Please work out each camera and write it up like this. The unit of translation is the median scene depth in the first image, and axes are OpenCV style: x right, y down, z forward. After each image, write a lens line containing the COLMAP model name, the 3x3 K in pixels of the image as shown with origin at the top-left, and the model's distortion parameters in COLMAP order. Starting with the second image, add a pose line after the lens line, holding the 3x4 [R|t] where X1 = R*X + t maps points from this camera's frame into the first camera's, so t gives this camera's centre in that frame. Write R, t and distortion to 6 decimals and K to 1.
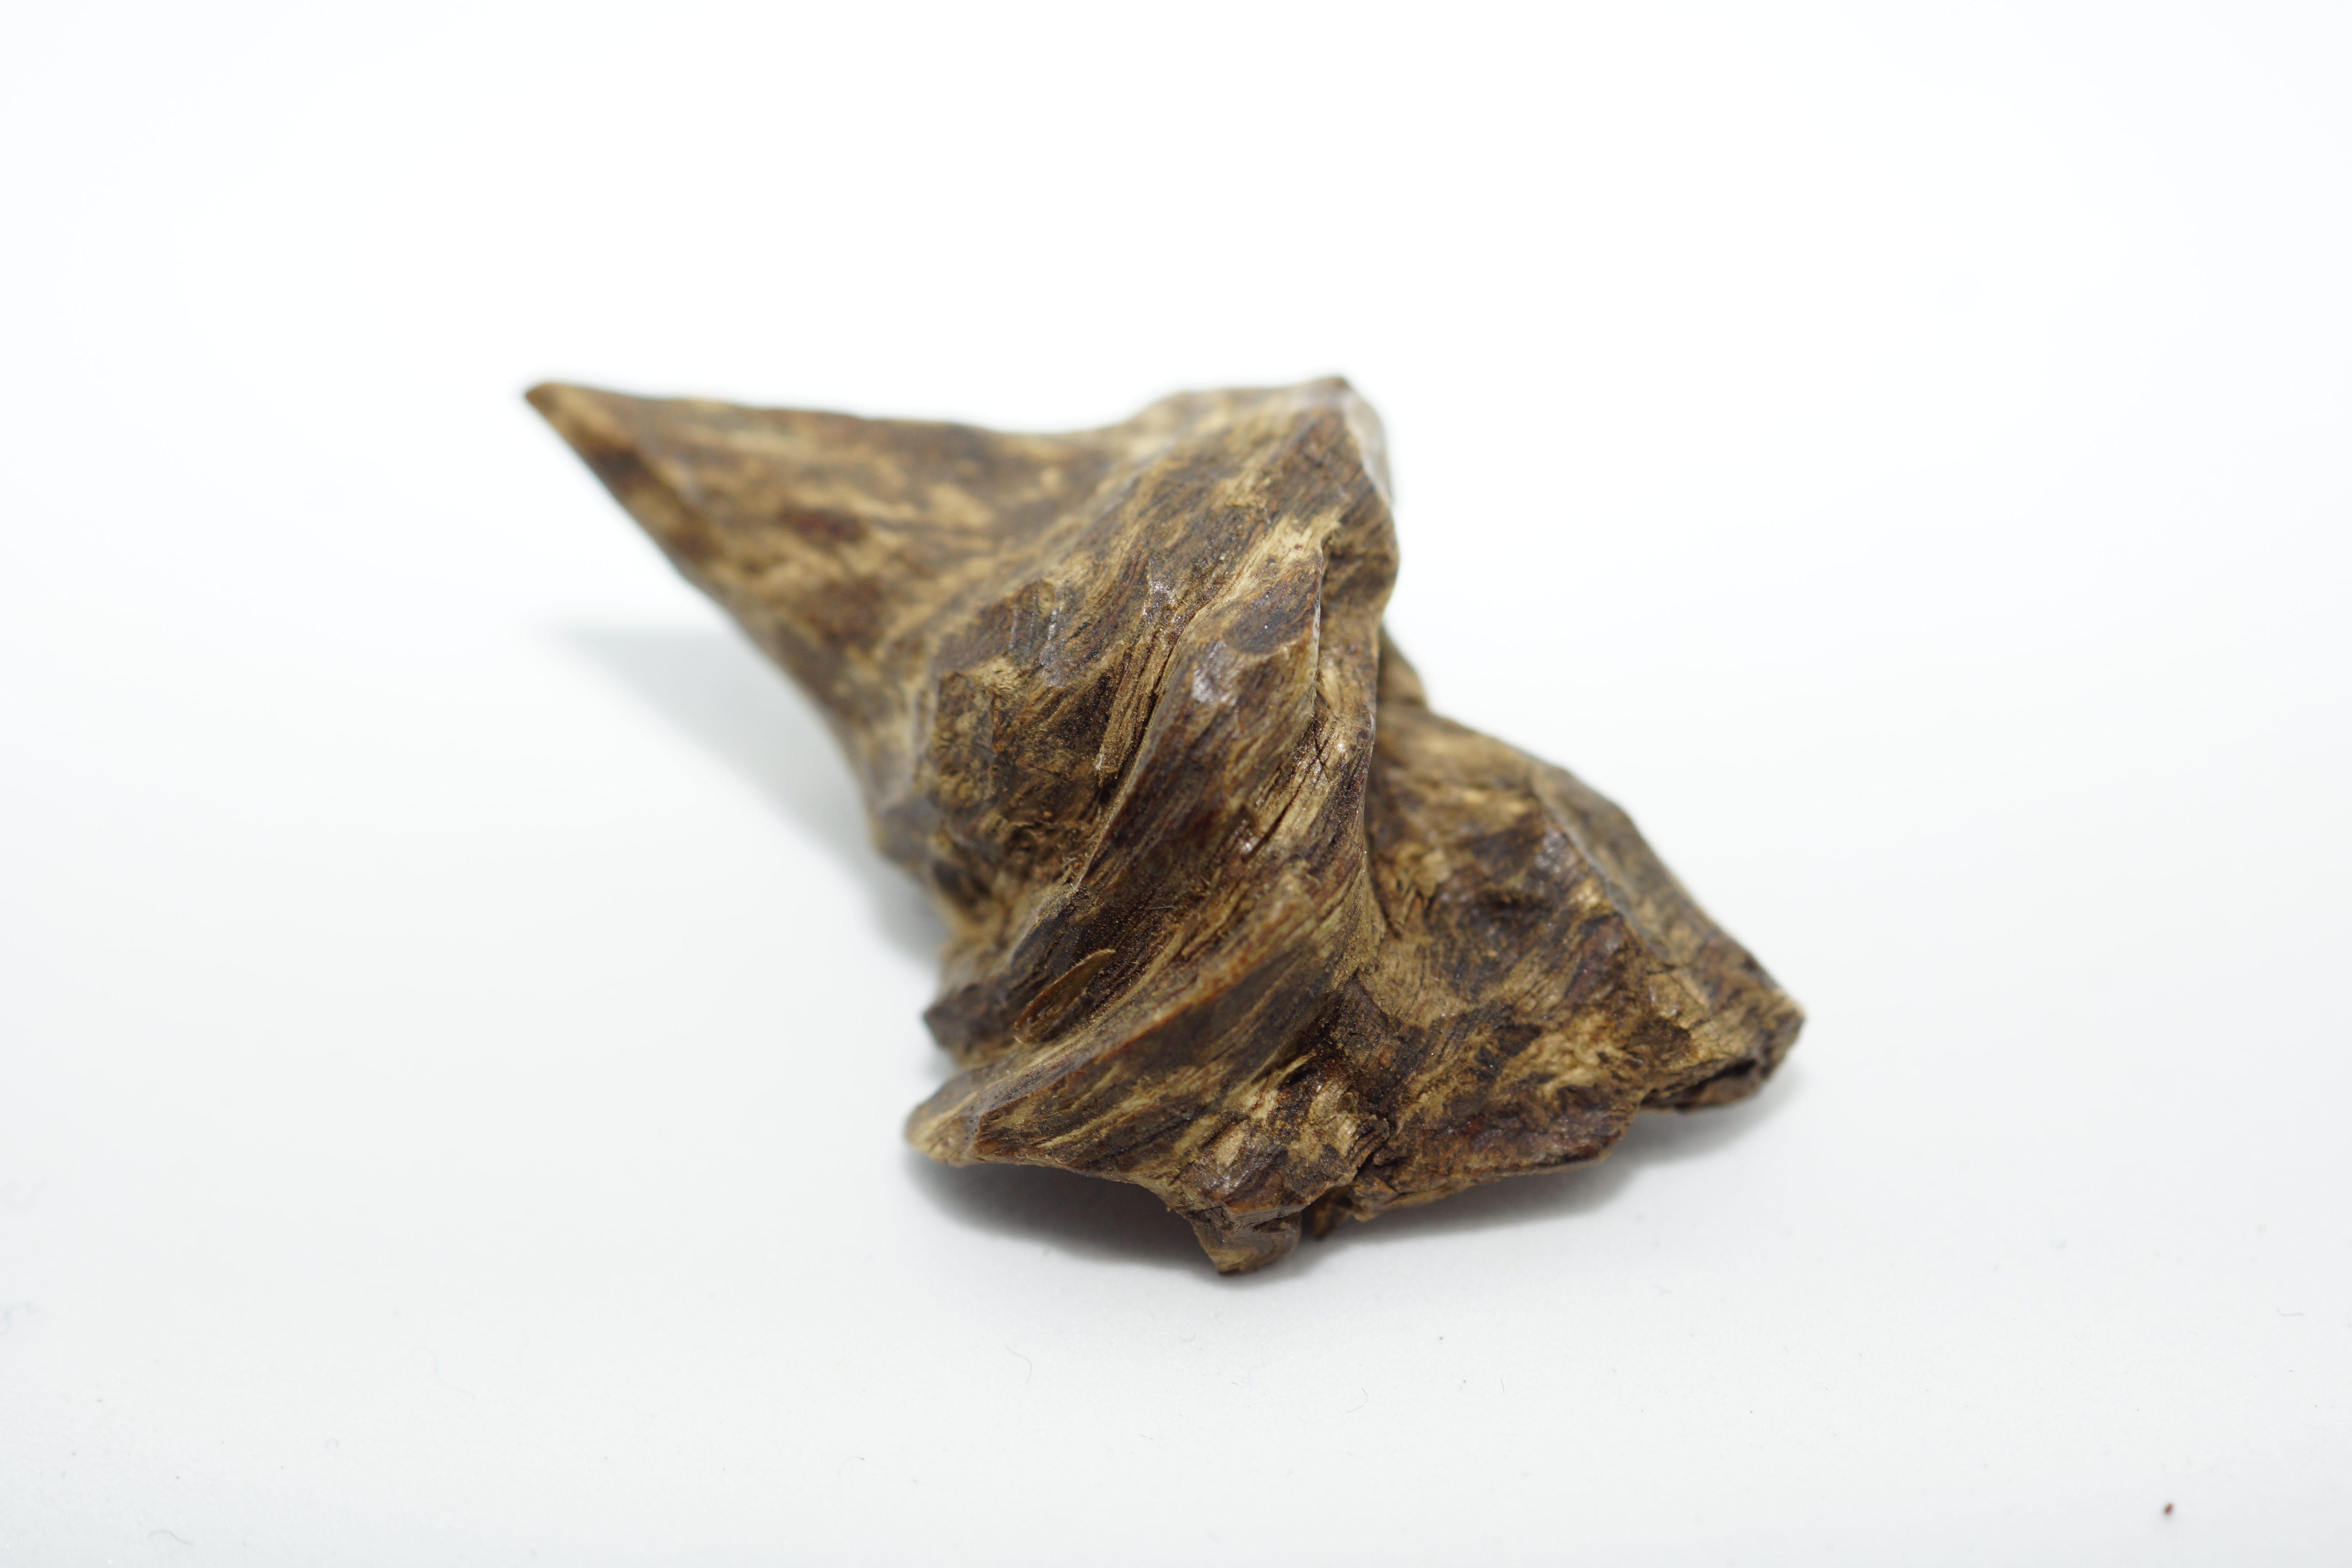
lens RADIAL K [[3050.4, 0, 1178.5], [0, 3050.4, 787.8], [0, 0, 1]] dist [0.003685, 0.000000]
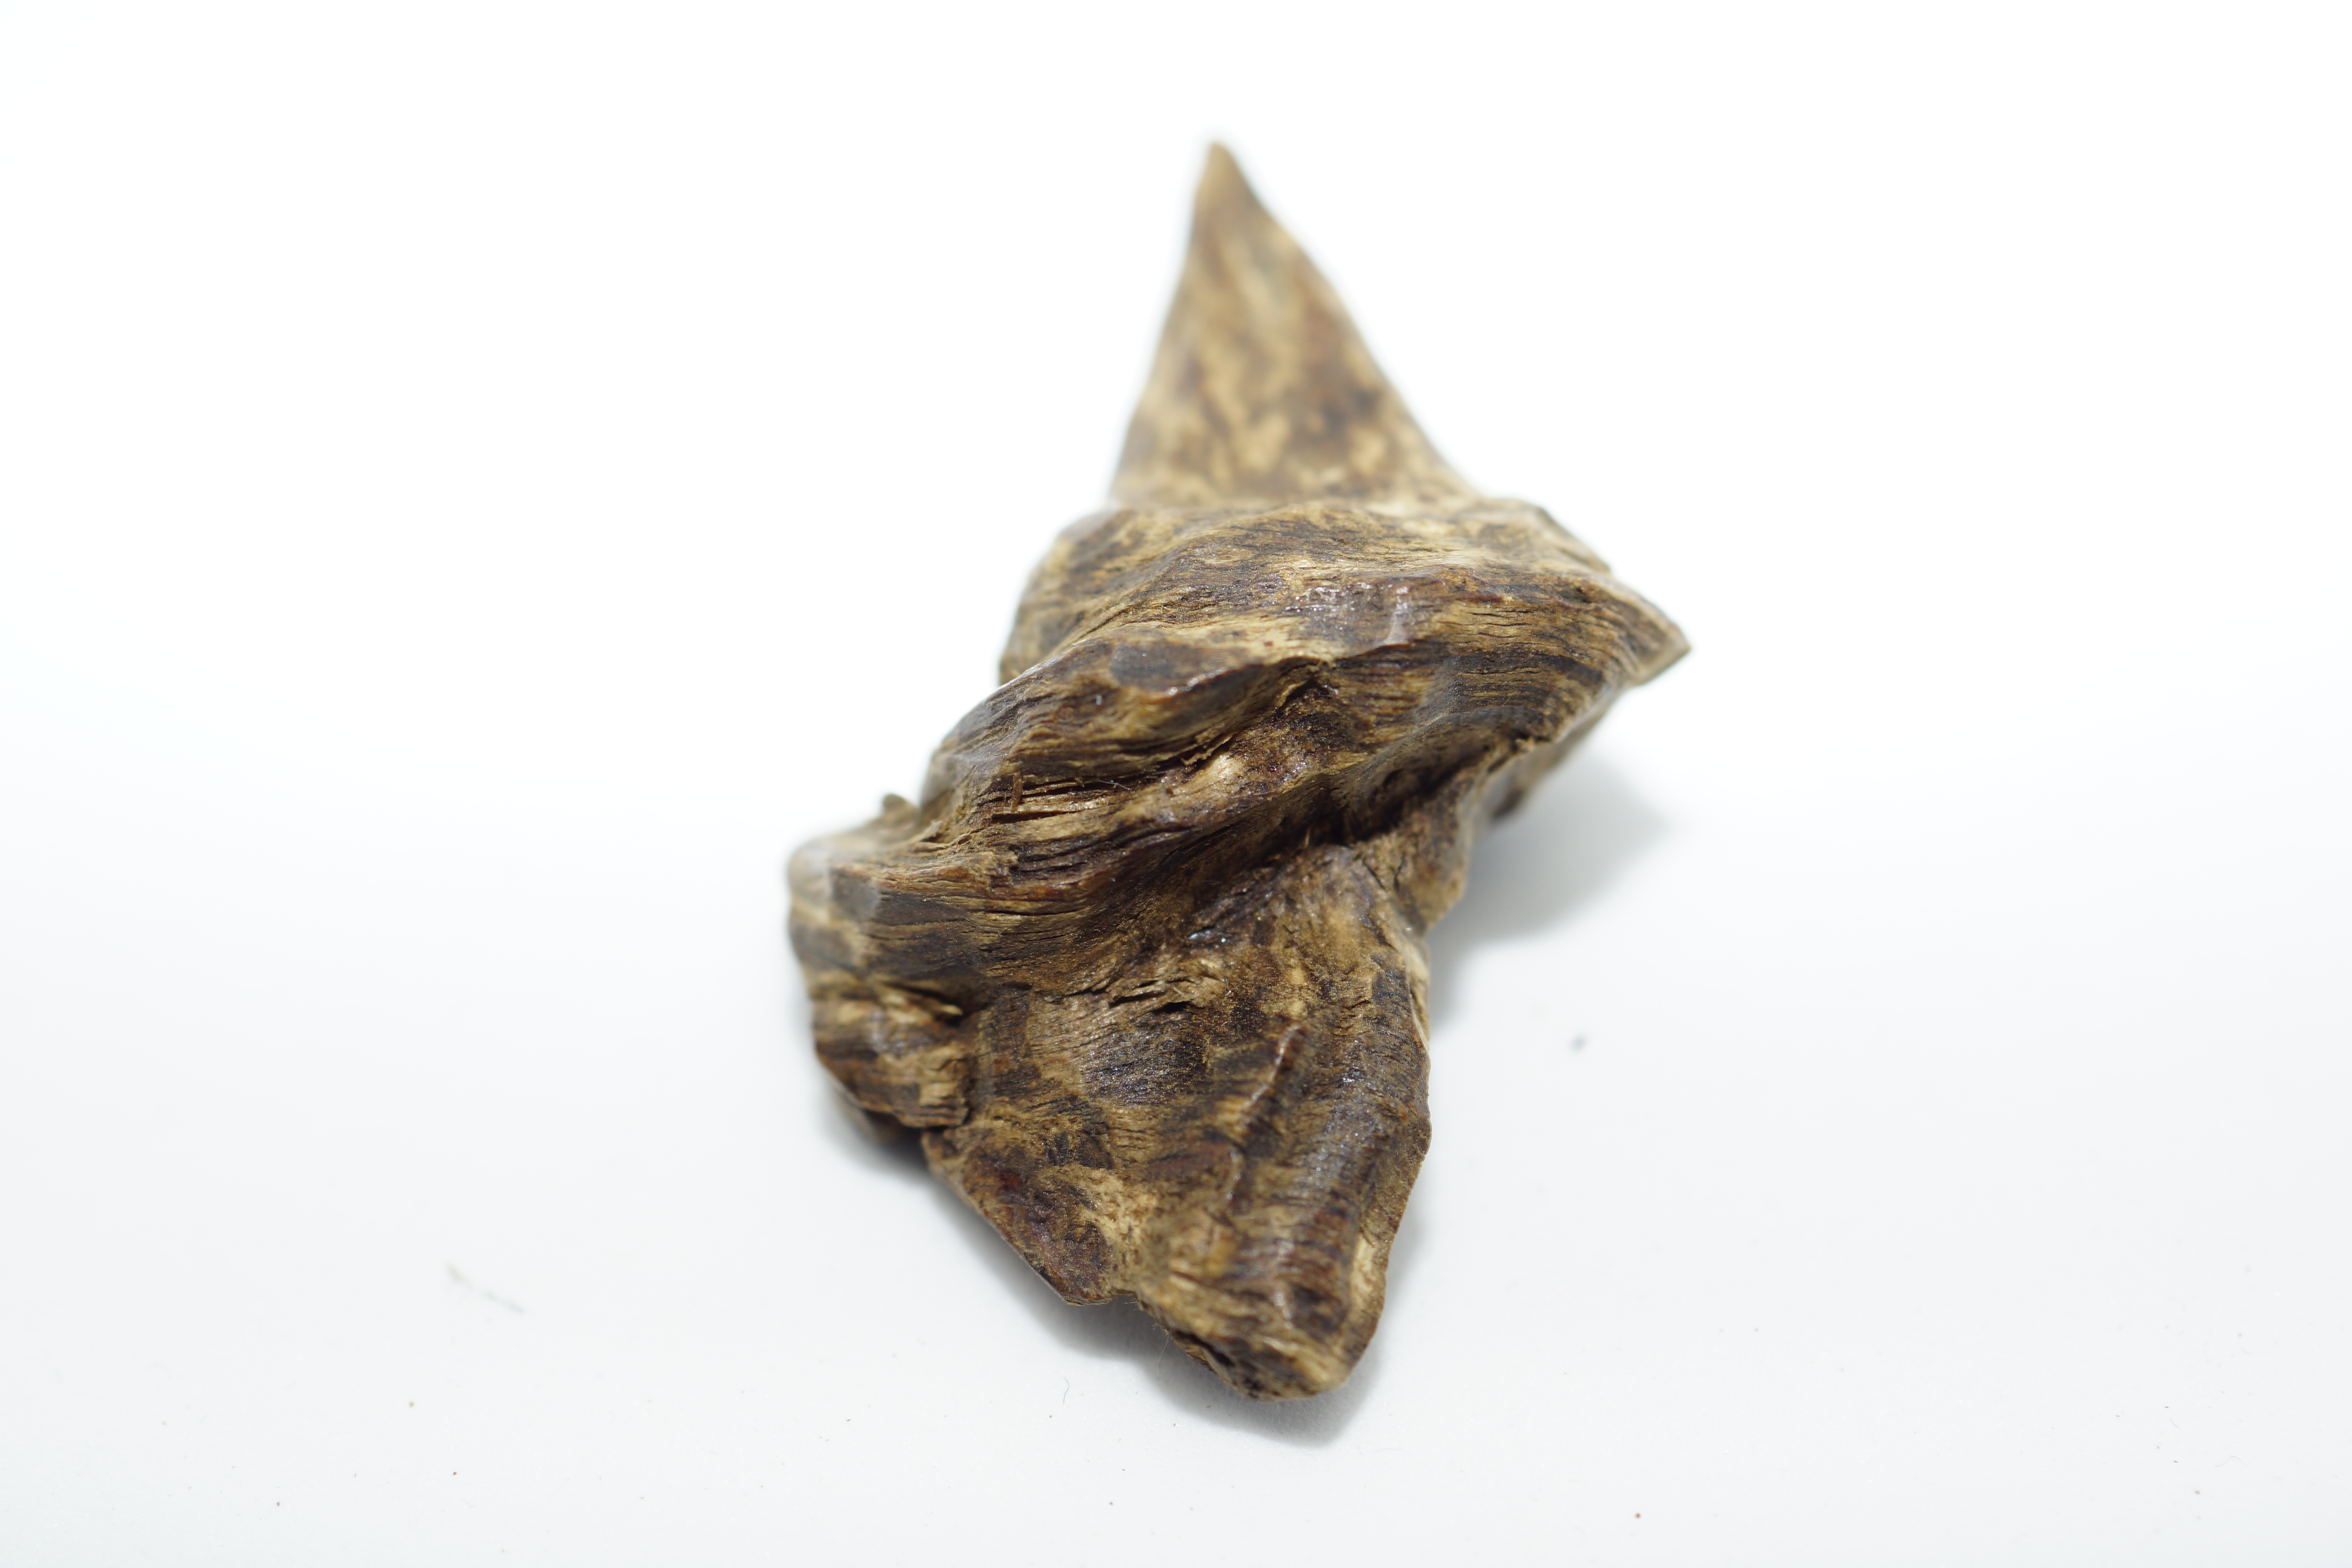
lens RADIAL K [[3050.4, 0, 1177.5], [0, 3050.4, 779.8], [0, 0, 1]] dist [0.003685, 0.000000]
pose [[0.537170, 0.675331, -0.505347, 0.547947], [-0.630145, 0.719569, 0.291784, -0.314592], [0.560683, 0.161704, 0.812088, 0.186644]]
